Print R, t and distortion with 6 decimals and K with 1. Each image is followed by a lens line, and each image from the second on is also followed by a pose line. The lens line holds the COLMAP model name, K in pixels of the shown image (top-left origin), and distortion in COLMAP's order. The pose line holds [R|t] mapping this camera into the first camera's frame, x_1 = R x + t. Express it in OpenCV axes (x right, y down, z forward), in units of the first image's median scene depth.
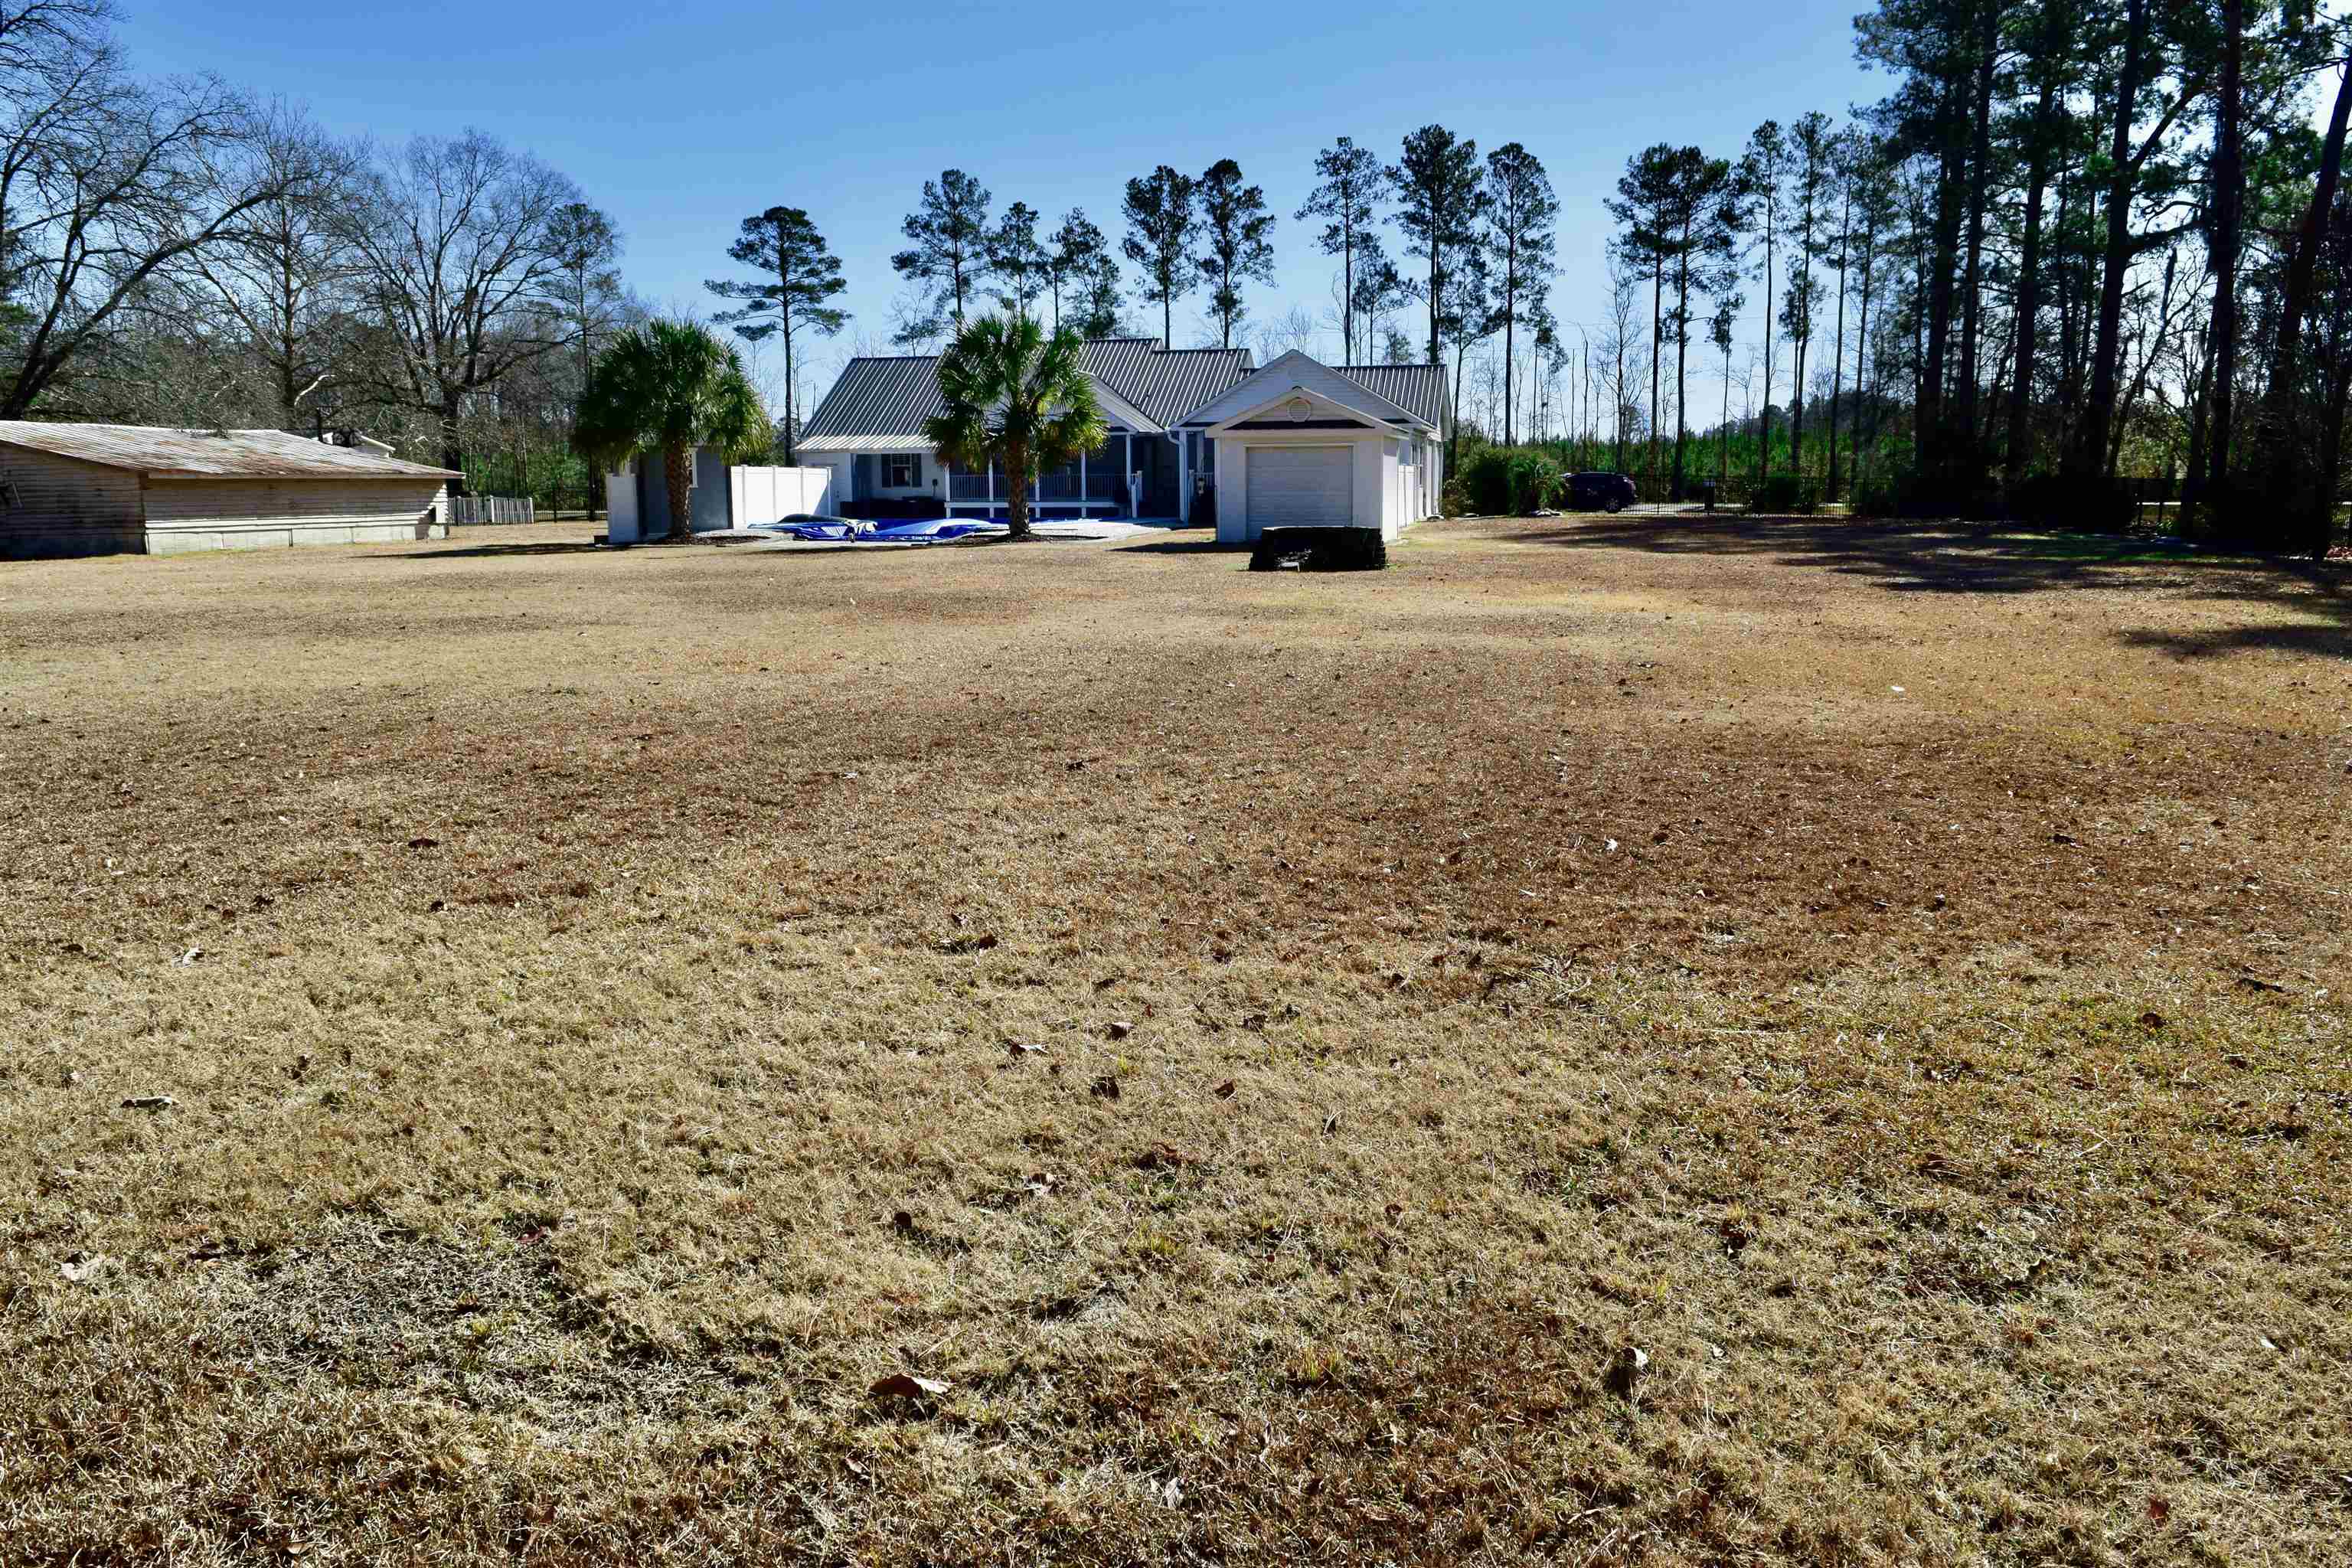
lens RADIAL K [[1831.0, 0, 1183.2], [0, 1831.0, 767.6], [0, 0, 1]] dist [-0.026361, 0.023649]
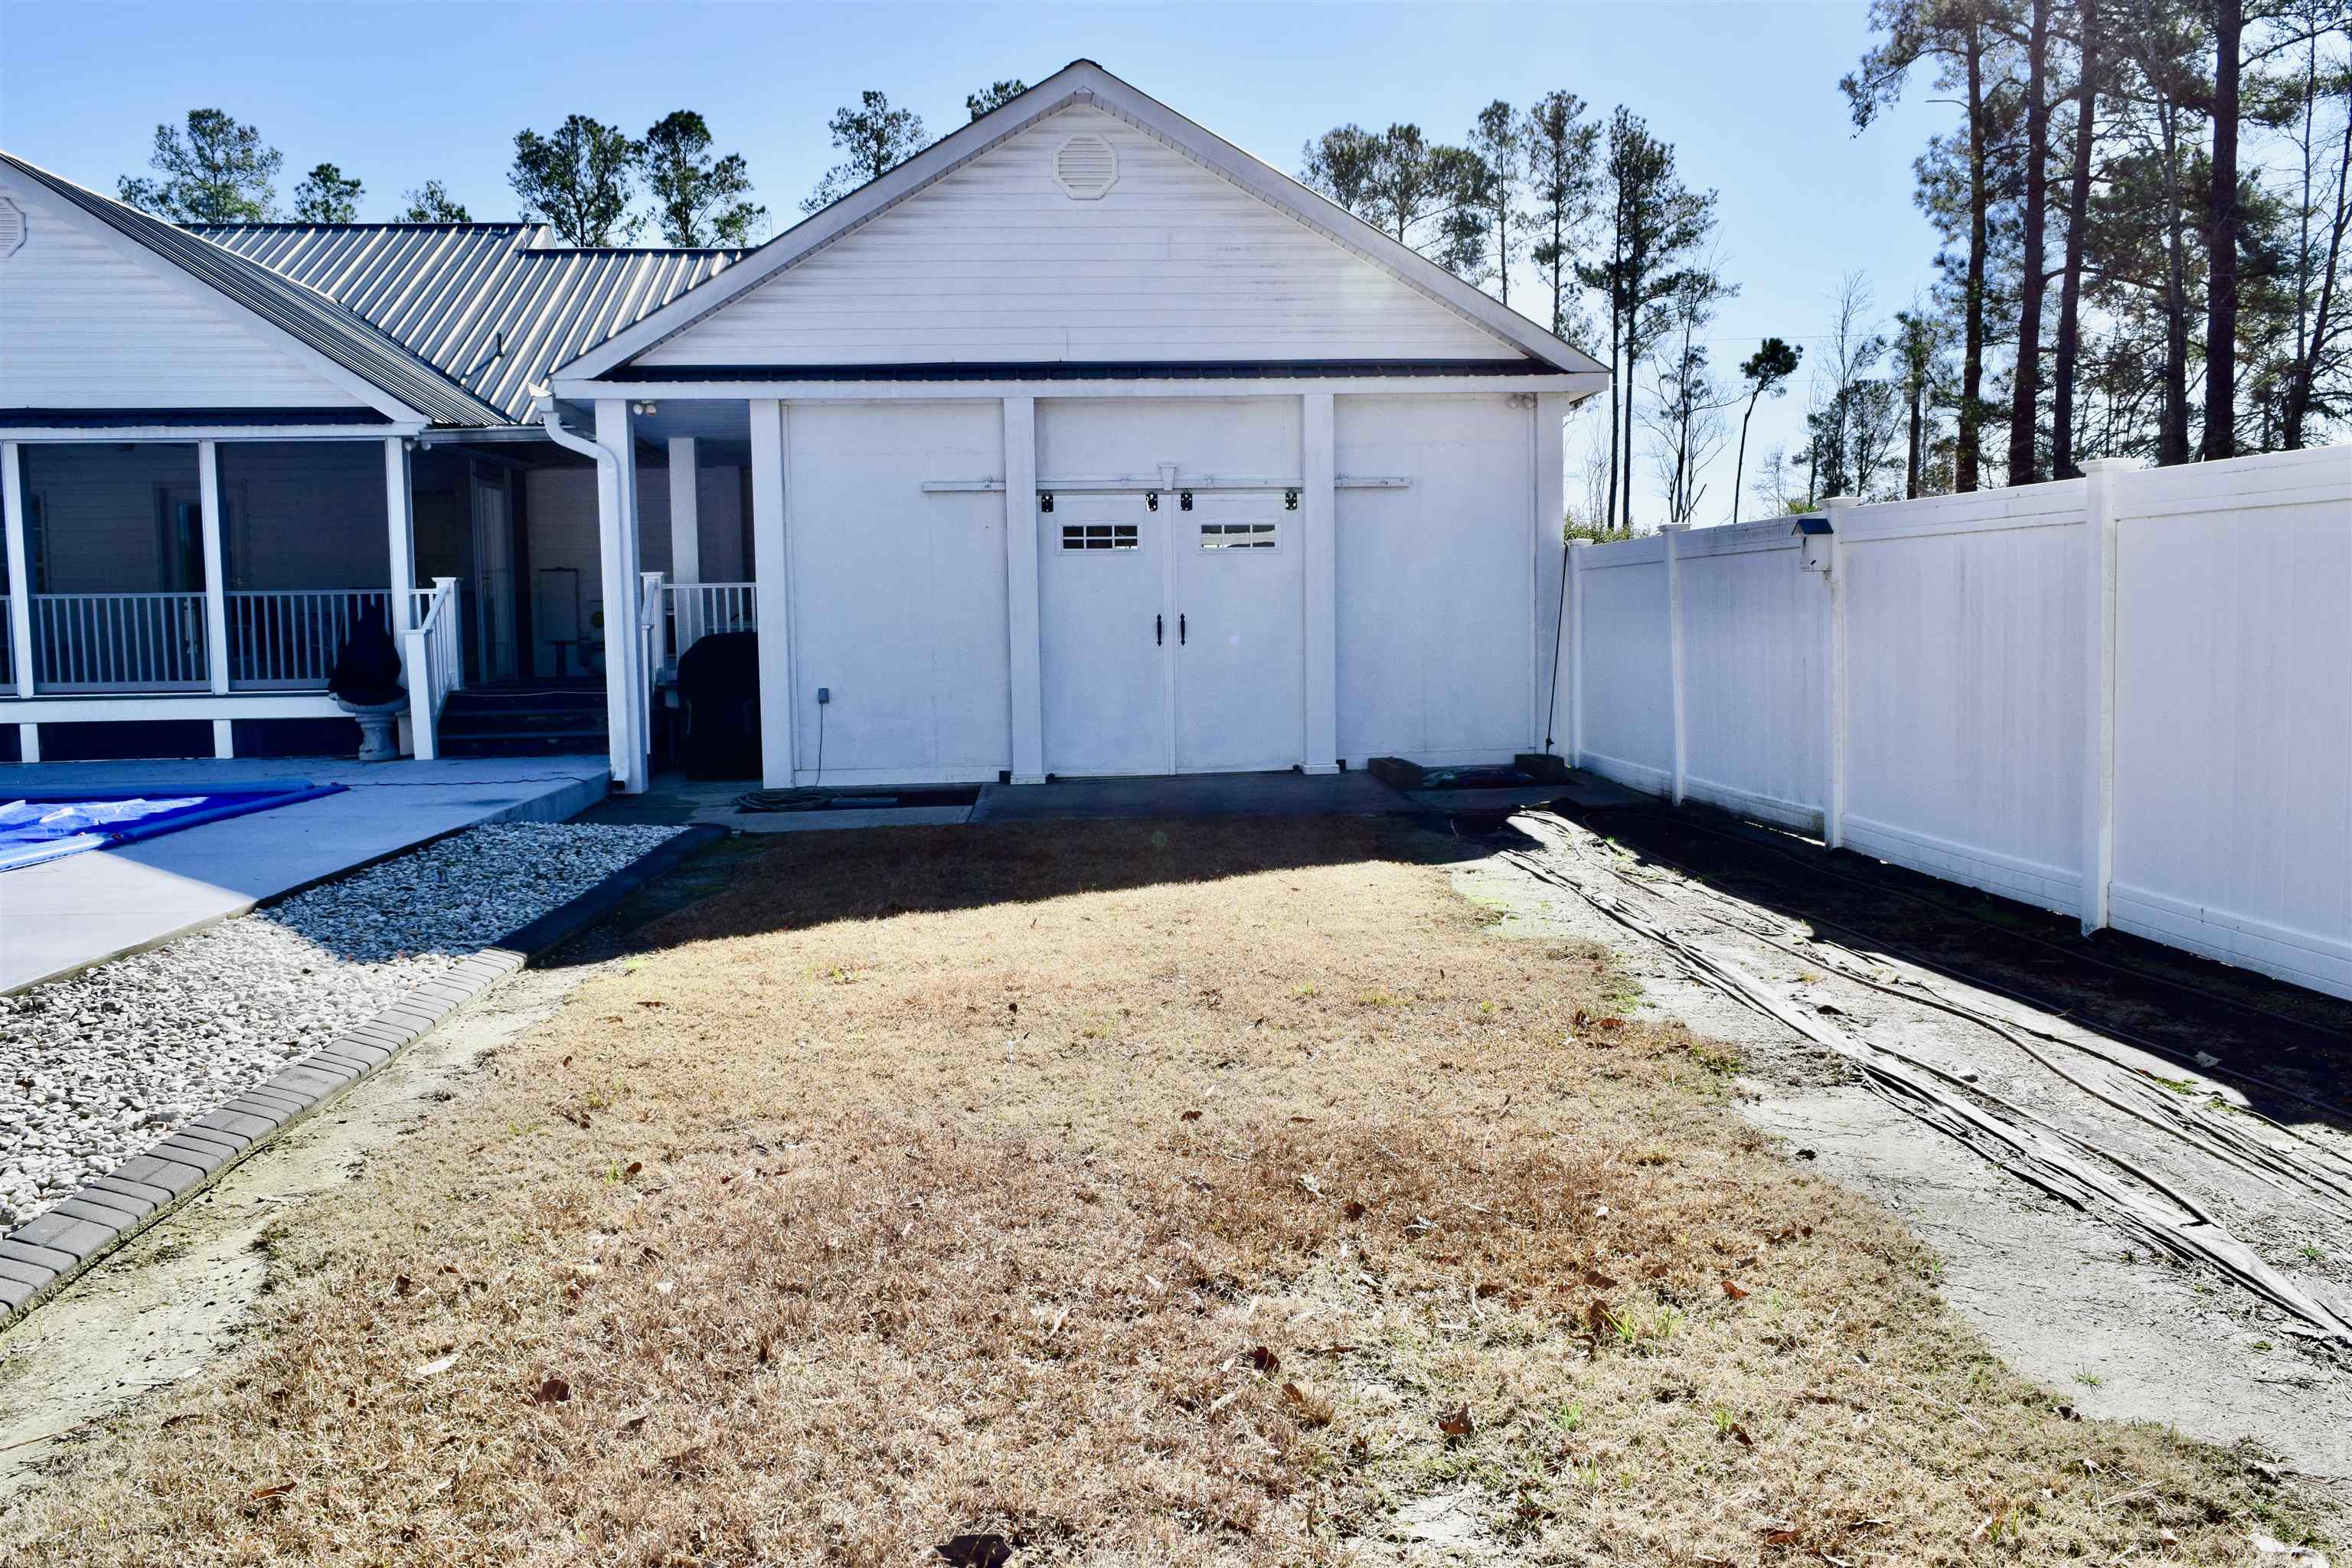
lens RADIAL K [[1826.3, 0, 1176.0], [0, 1826.3, 784.0], [0, 0, 1]] dist [-0.016593, -0.003431]
pose [[0.958250, -0.031306, 0.284212, 0.000794], [0.051050, 0.996749, -0.062329, -0.058009], [-0.281337, 0.074236, 0.956733, 0.377643]]
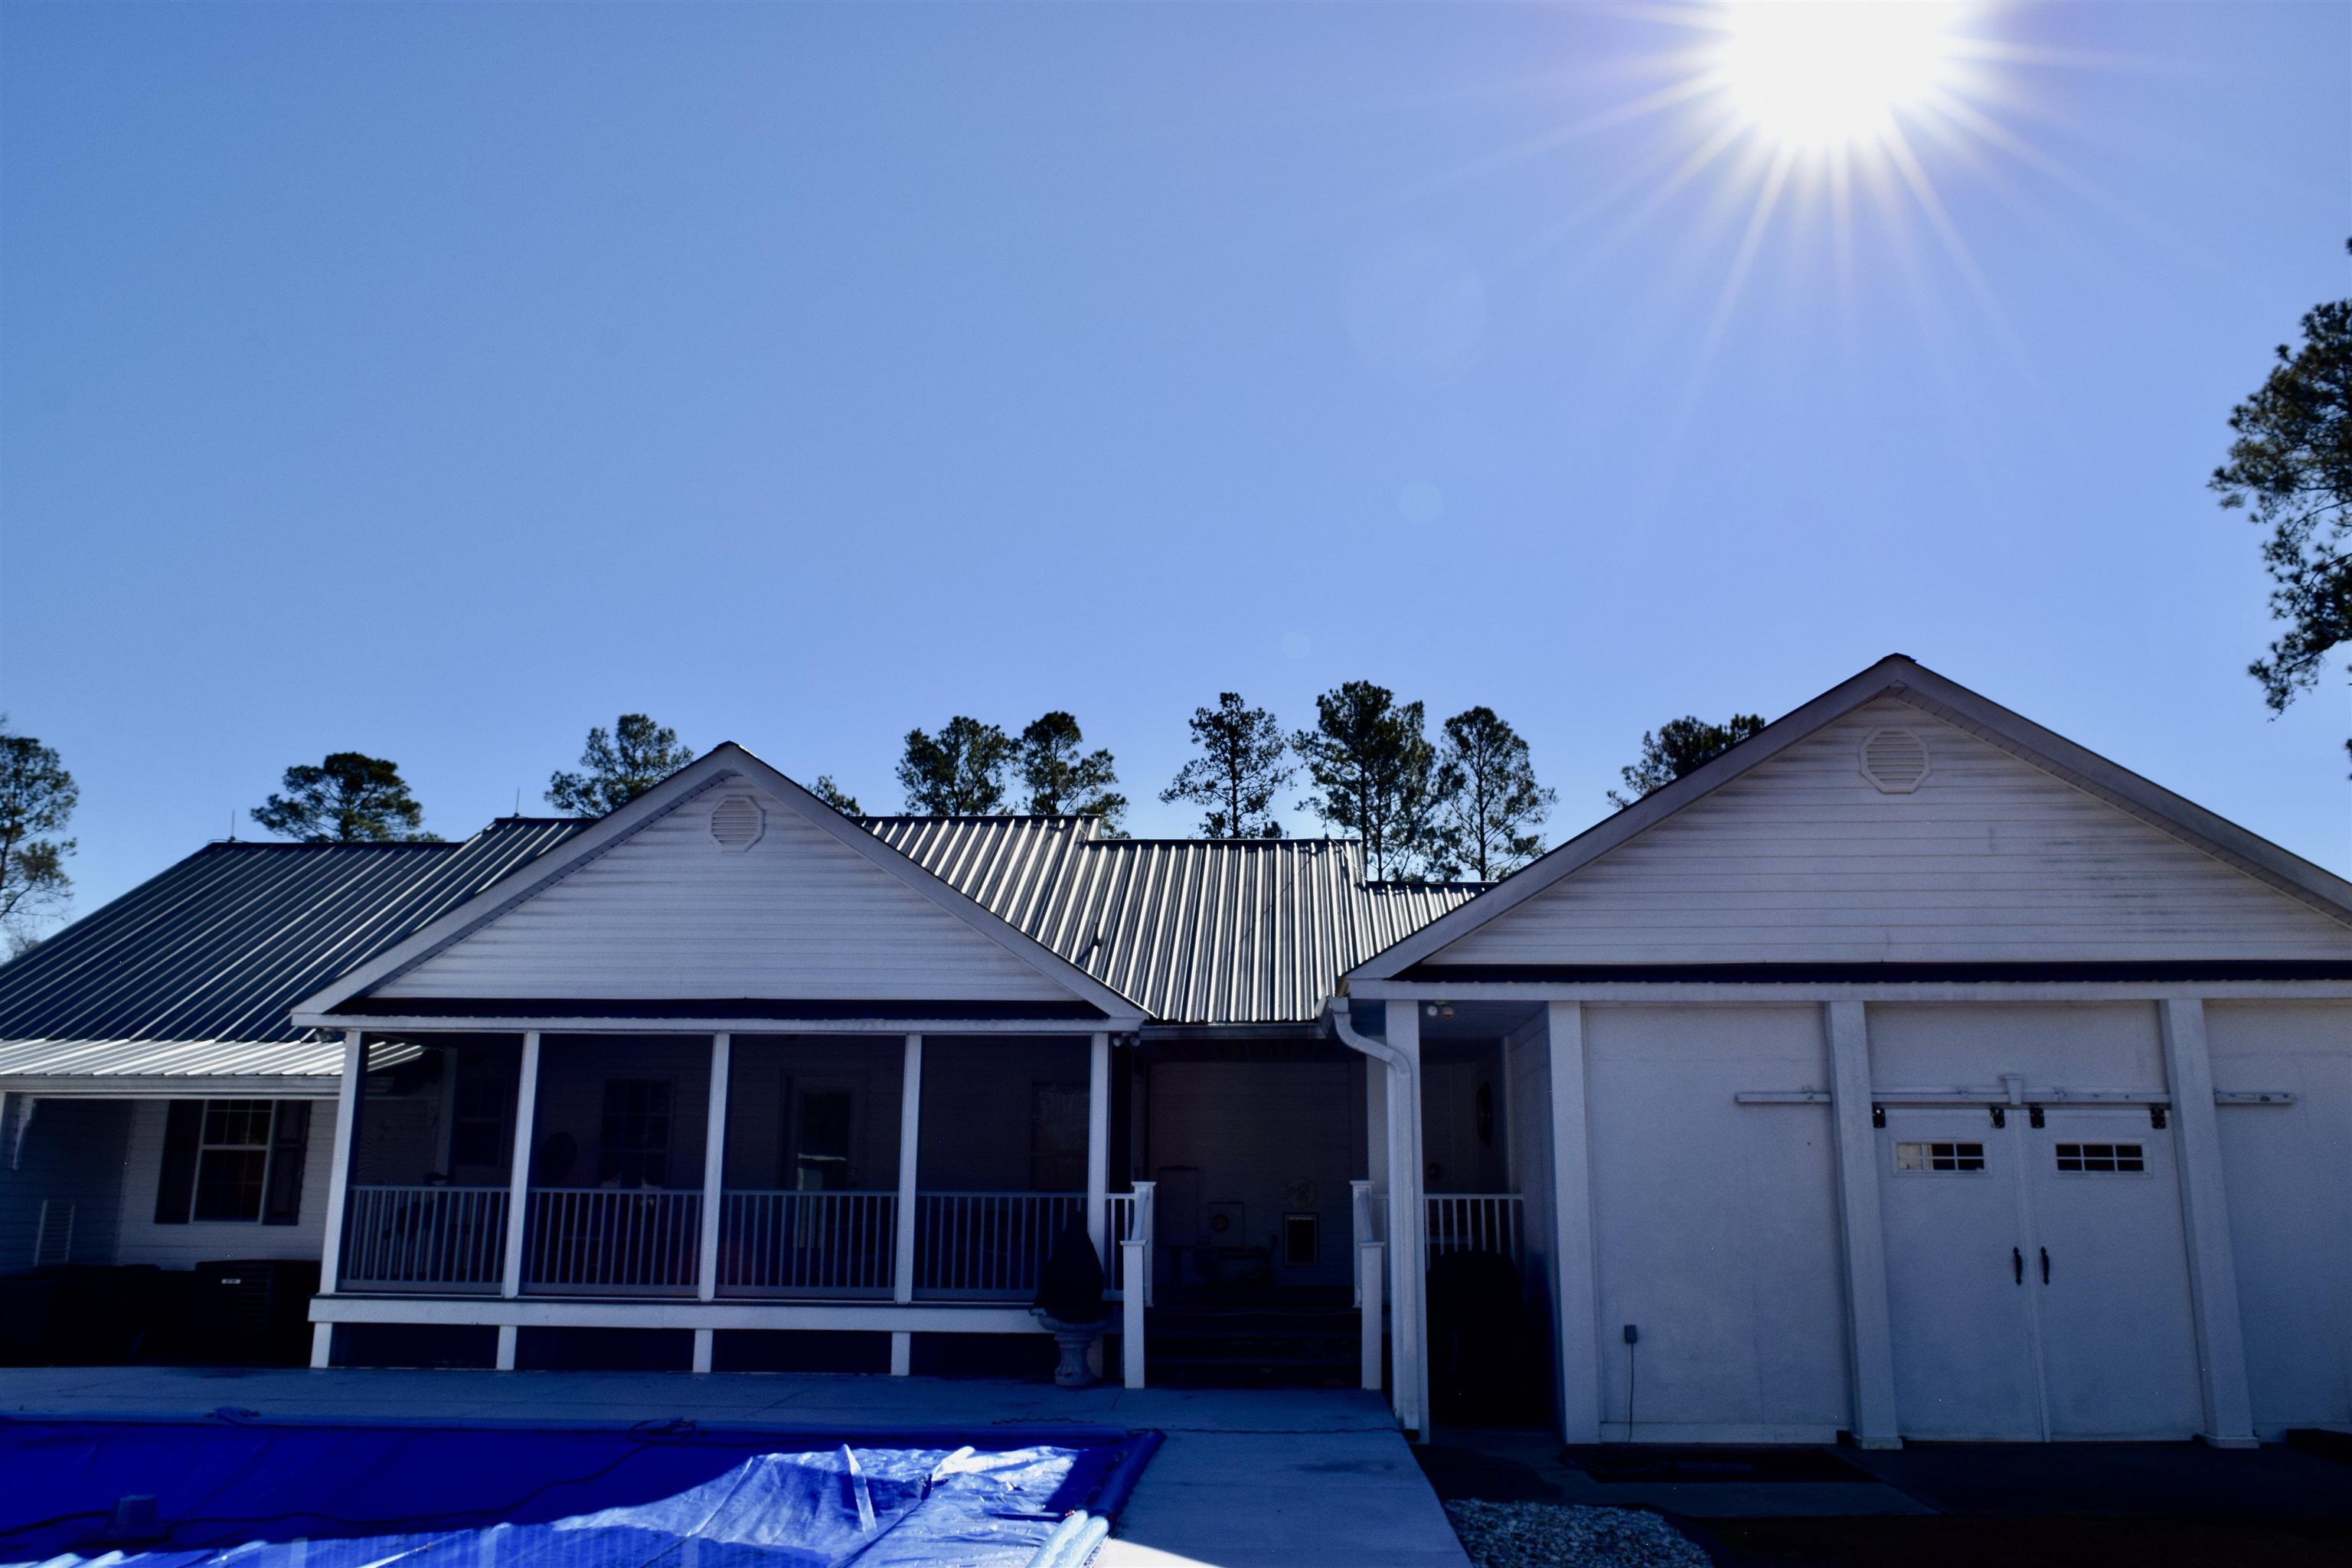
lens RADIAL K [[1808.8, 0, 1176.0], [0, 1808.8, 784.0], [0, 0, 1]] dist [-0.016612, -0.001959]
pose [[0.987719, 0.049114, 0.148322, -0.030493], [0.009318, 0.929103, -0.369704, -0.063742], [-0.155964, 0.366546, 0.917235, 0.395390]]
